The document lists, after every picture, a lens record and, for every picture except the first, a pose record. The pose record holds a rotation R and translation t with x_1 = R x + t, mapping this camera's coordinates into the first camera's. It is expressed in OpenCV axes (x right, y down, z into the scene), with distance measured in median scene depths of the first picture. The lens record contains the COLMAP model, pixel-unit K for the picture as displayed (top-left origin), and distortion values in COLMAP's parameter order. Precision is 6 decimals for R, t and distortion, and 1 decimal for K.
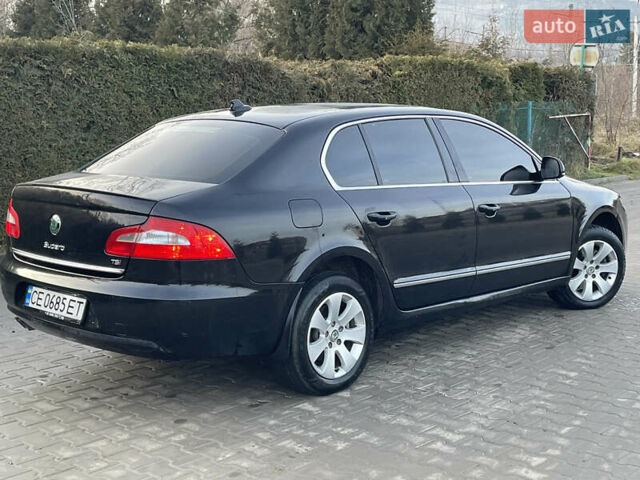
lens RADIAL K [[927.9, 0, 324.4], [0, 927.9, 238.6], [0, 0, 1]] dist [0.083757, 0.000000]
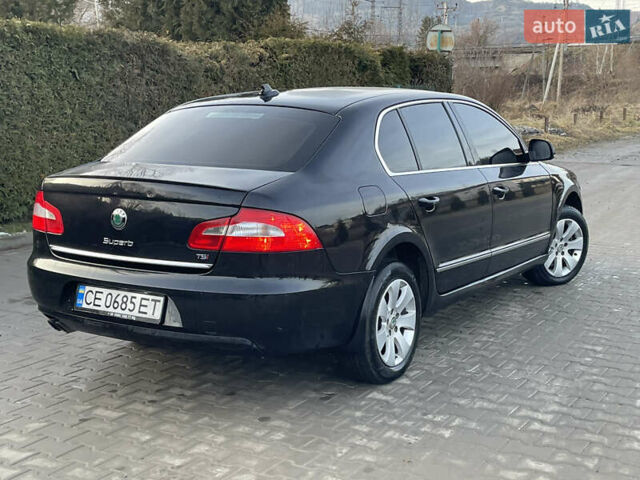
lens RADIAL K [[927.9, 0, 318.6], [0, 927.9, 237.5], [0, 0, 1]] dist [0.083757, 0.000000]
pose [[0.980793, -0.032044, 0.192400, -0.239052], [0.028697, 0.999385, 0.020158, -0.008237], [-0.192927, -0.014250, 0.981110, 0.041145]]
